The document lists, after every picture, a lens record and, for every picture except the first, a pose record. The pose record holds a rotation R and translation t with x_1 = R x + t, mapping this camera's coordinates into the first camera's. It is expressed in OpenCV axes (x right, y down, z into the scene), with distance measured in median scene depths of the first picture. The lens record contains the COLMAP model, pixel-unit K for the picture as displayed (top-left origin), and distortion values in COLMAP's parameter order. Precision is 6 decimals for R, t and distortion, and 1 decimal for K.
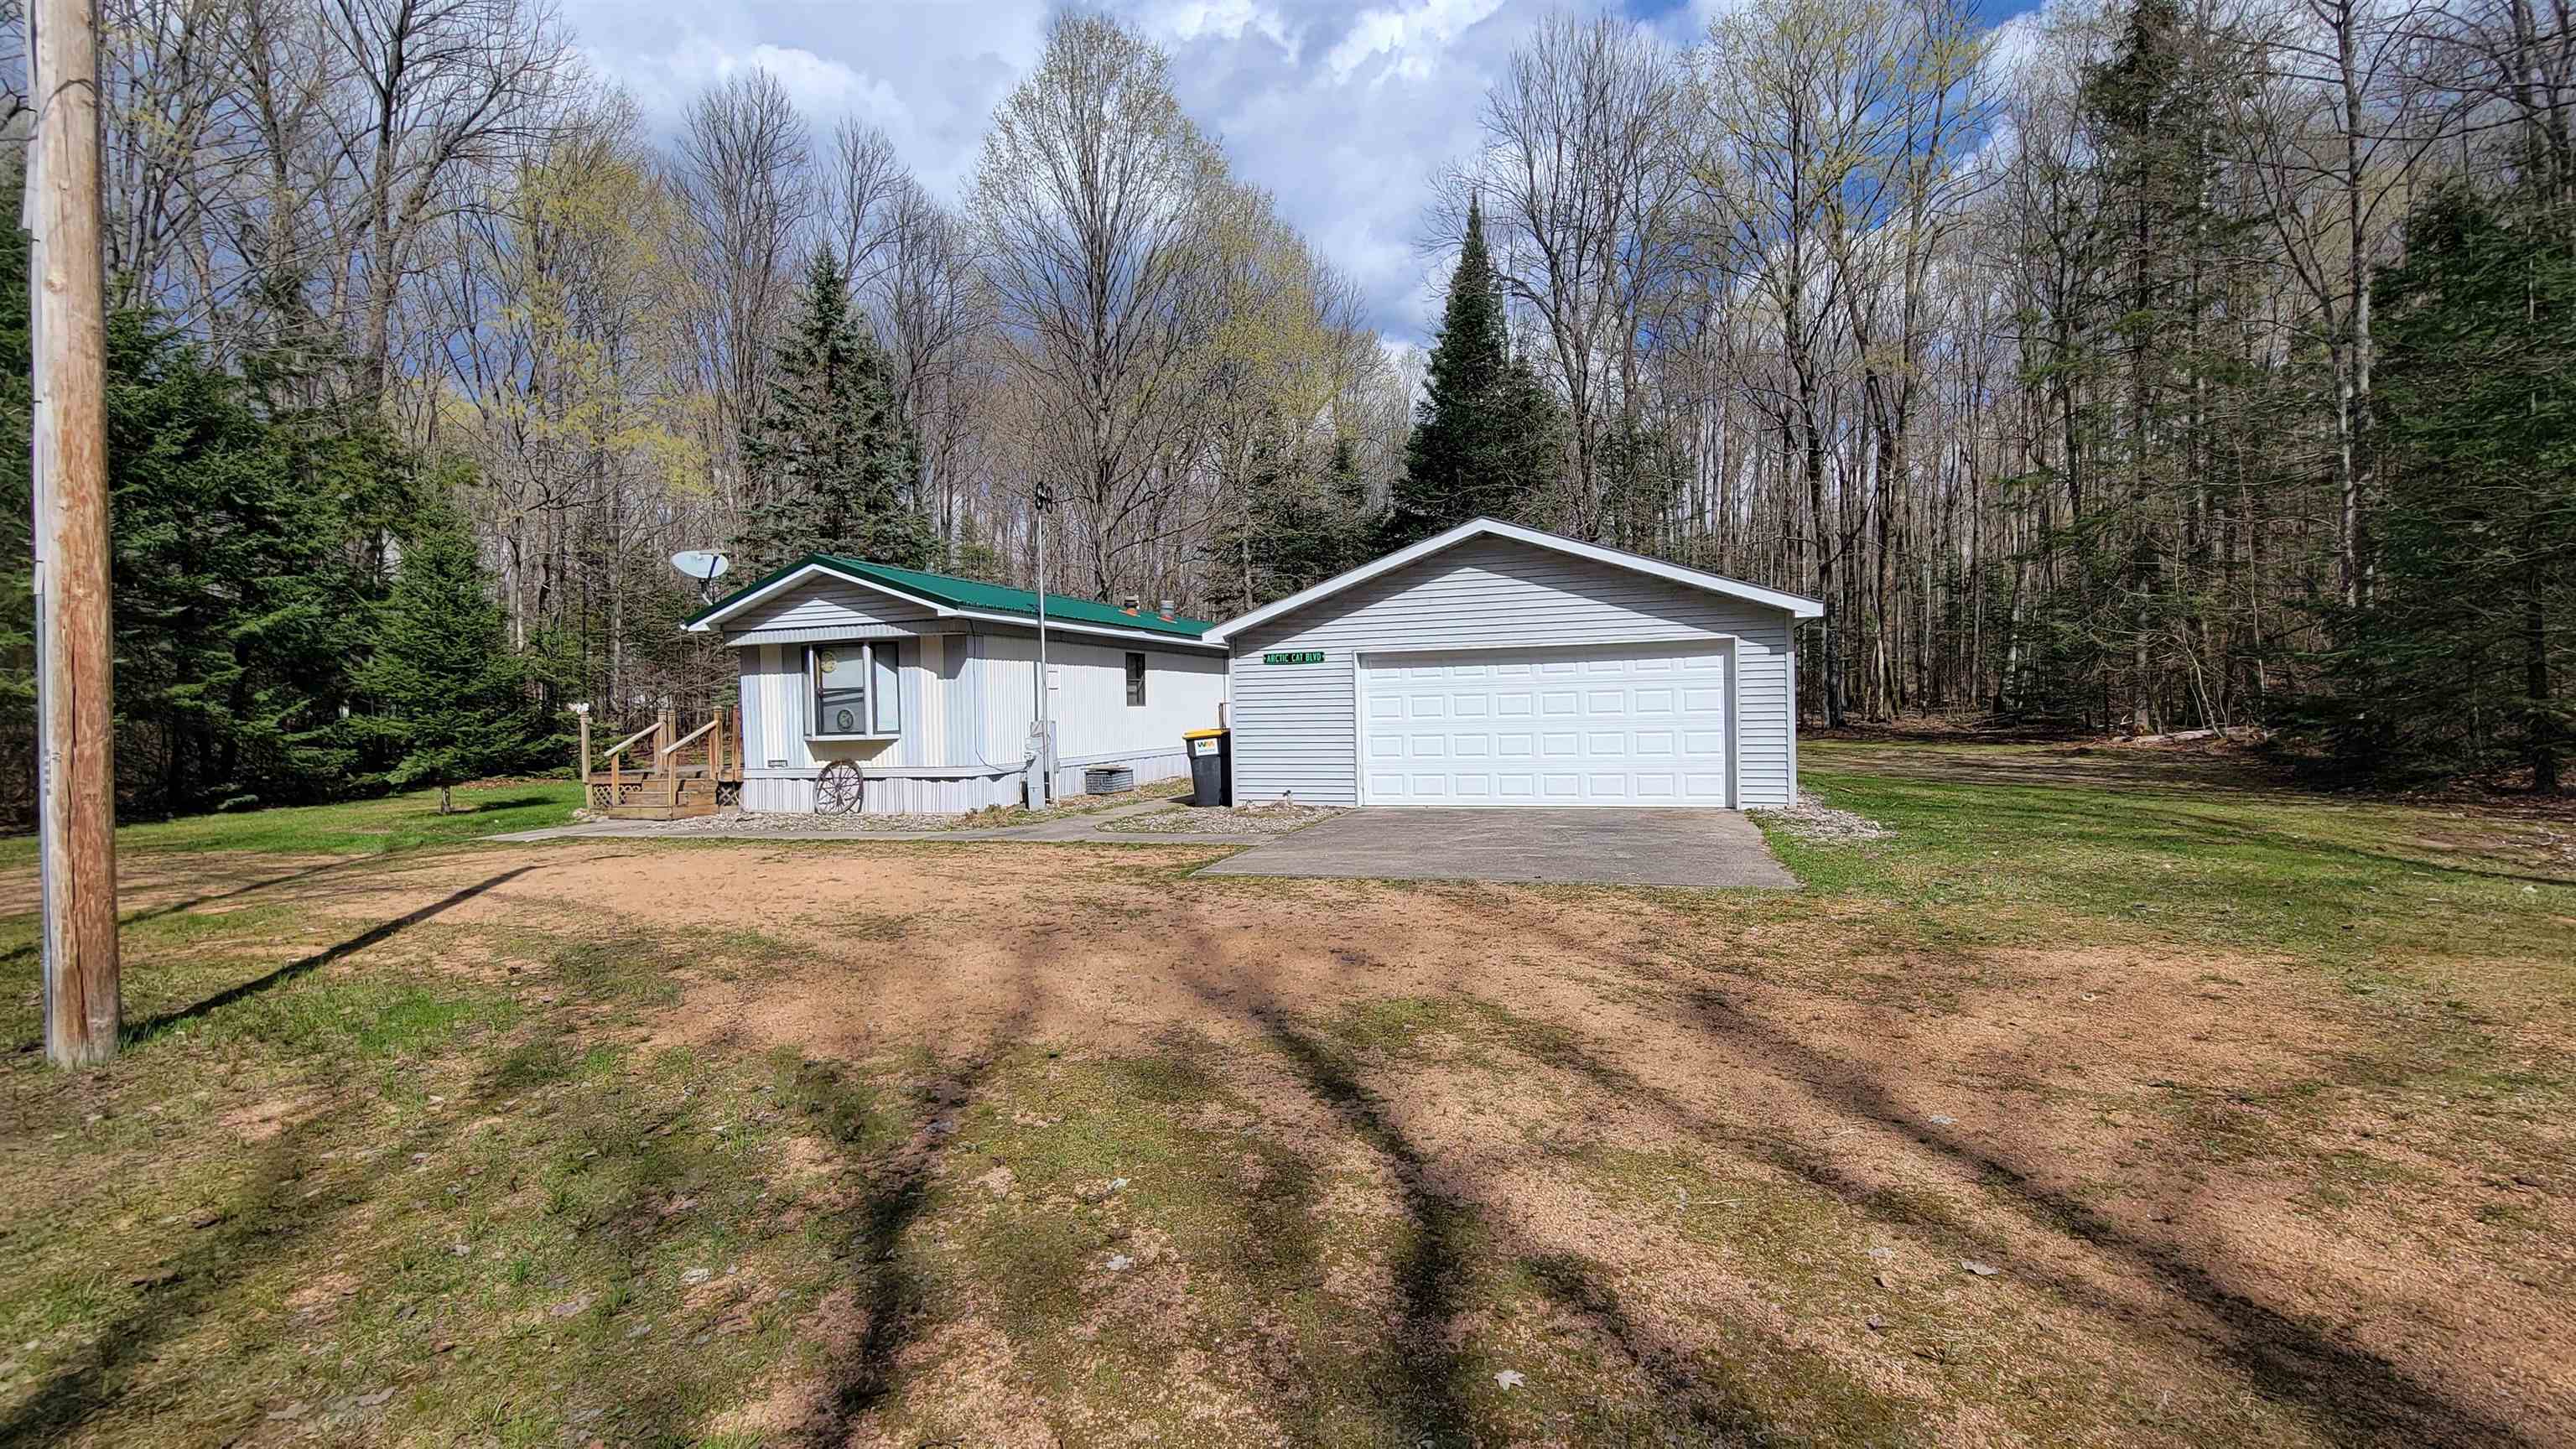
lens RADIAL K [[1079.9, 0, 1288.0], [0, 1079.9, 724.5], [0, 0, 1]] dist [-0.001505, -0.000062]
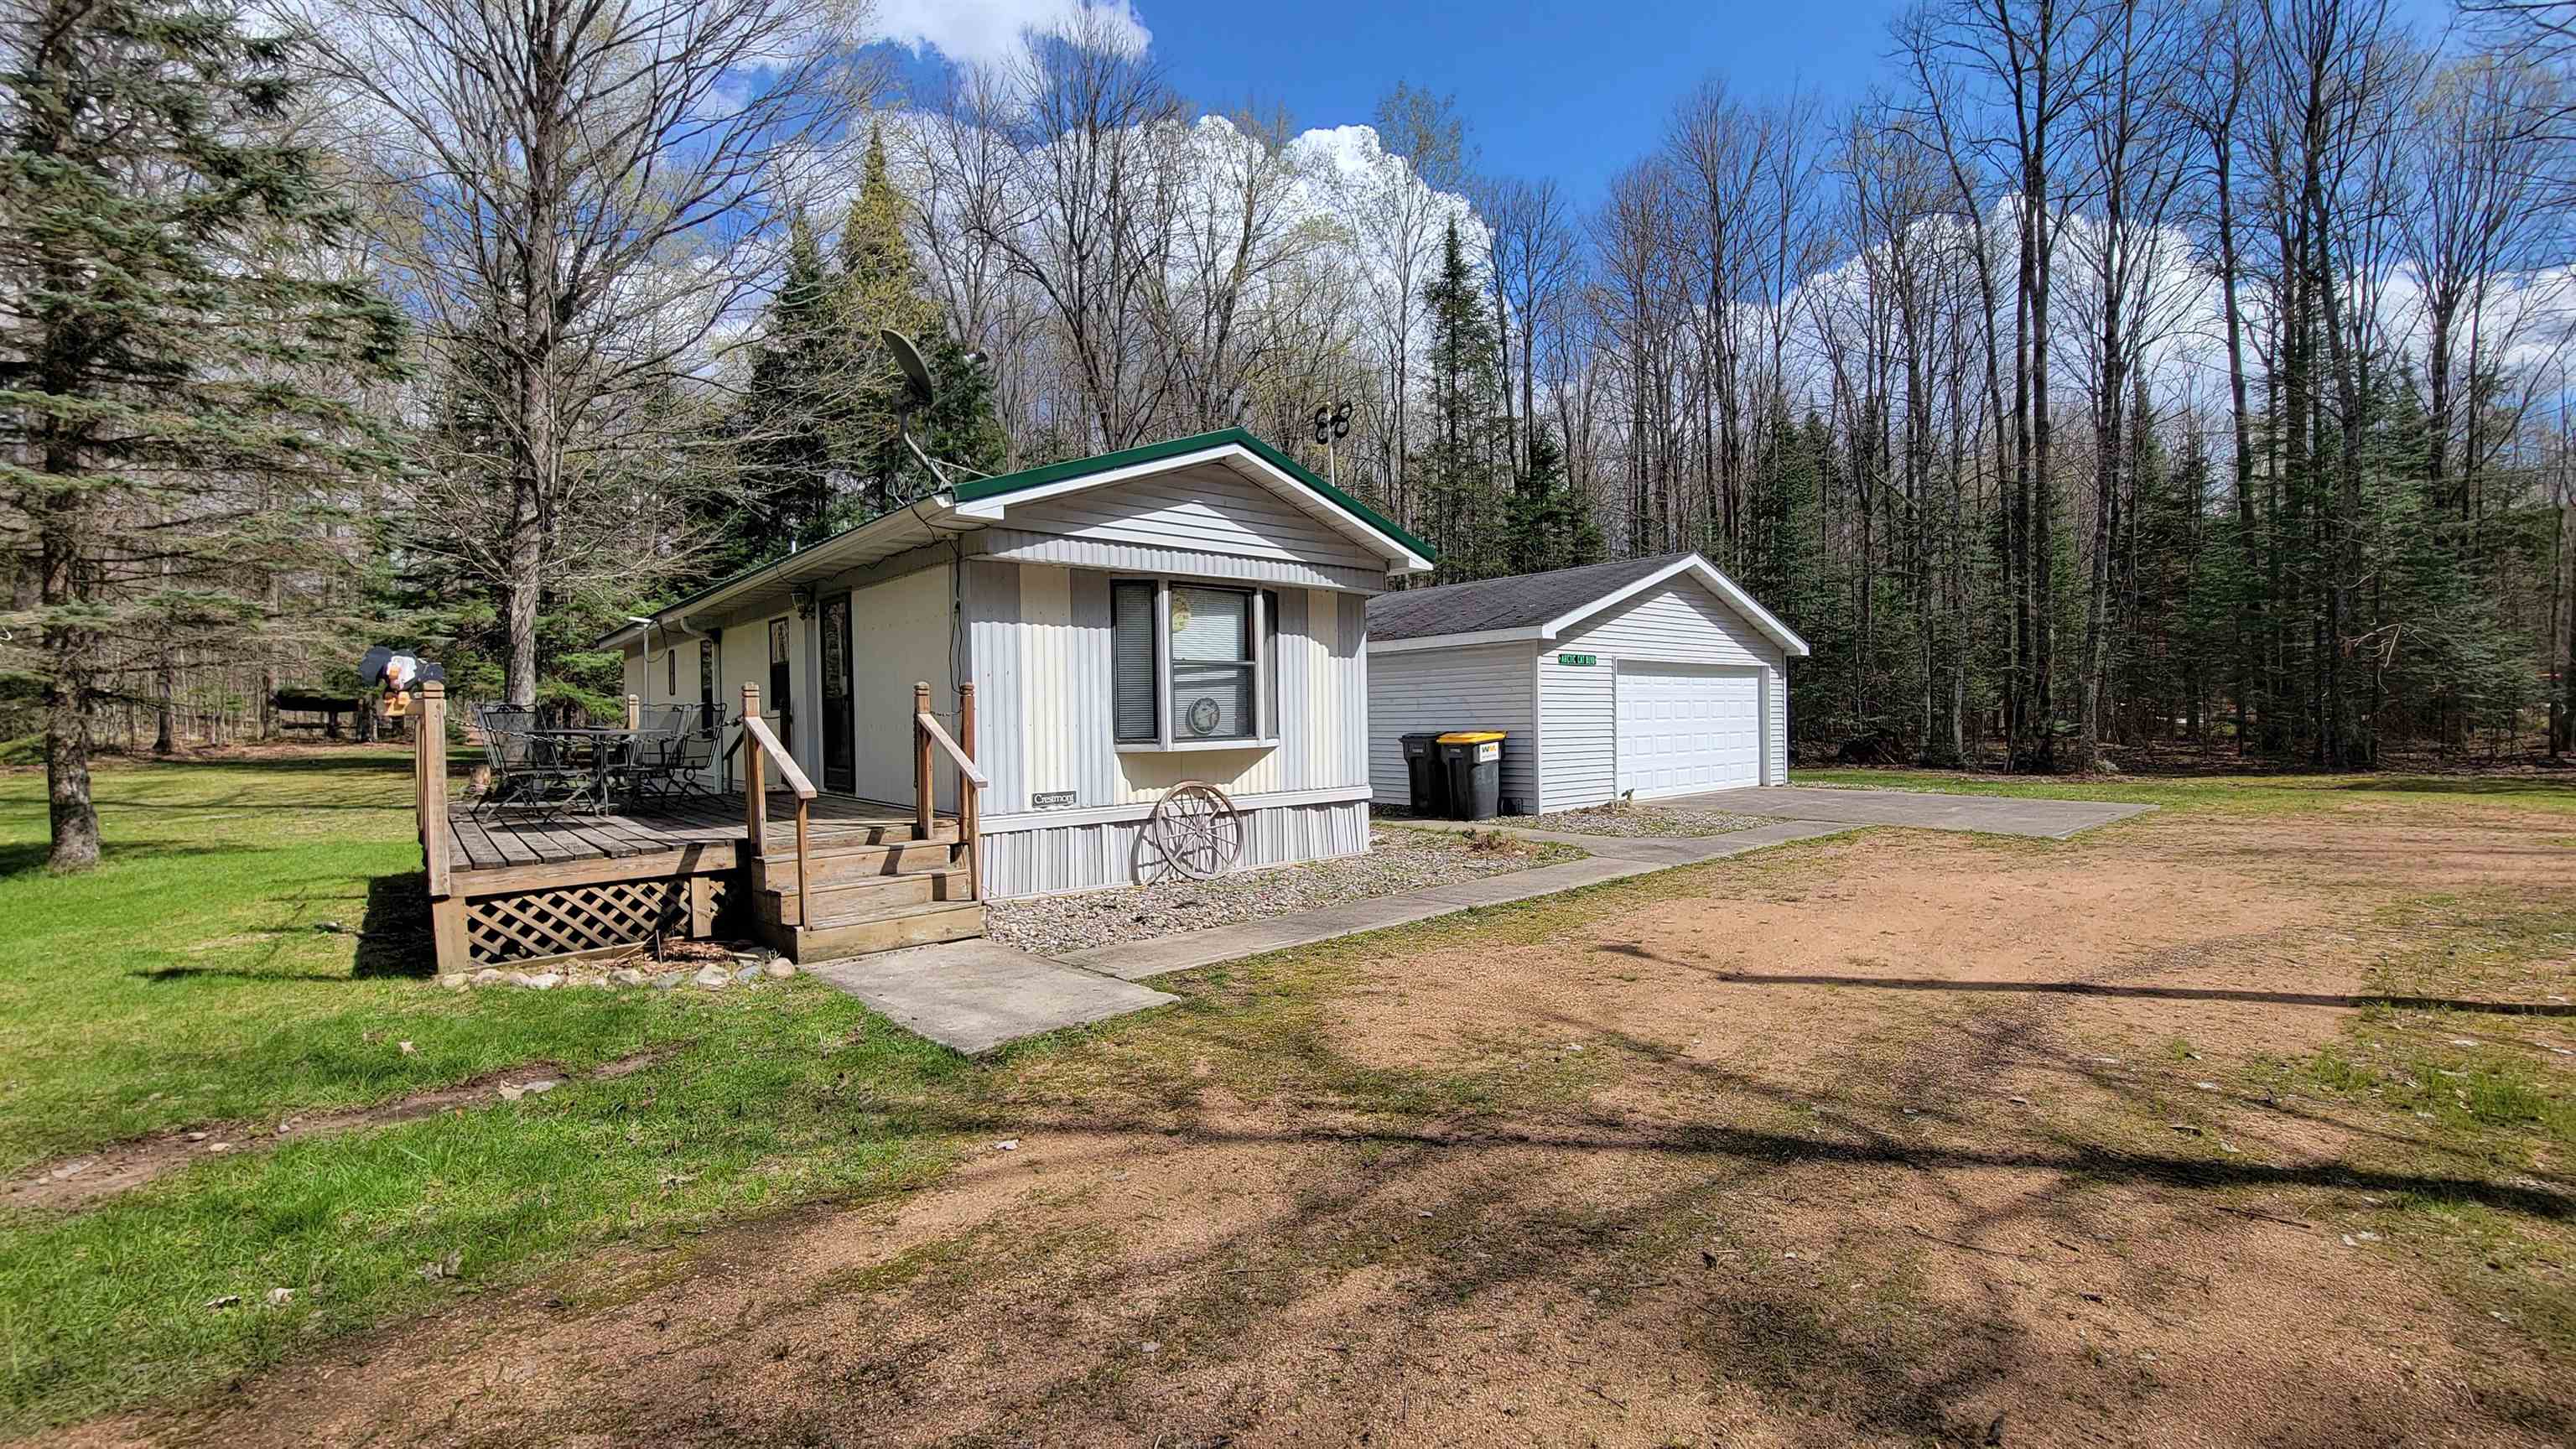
lens RADIAL K [[1079.9, 0, 1288.0], [0, 1079.9, 724.5], [0, 0, 1]] dist [-0.001505, -0.000062]
pose [[0.479142, 0.005077, 0.877723, -0.918981], [-0.000807, 0.999985, -0.005343, 0.003427], [-0.877737, 0.001852, 0.479139, 0.693714]]
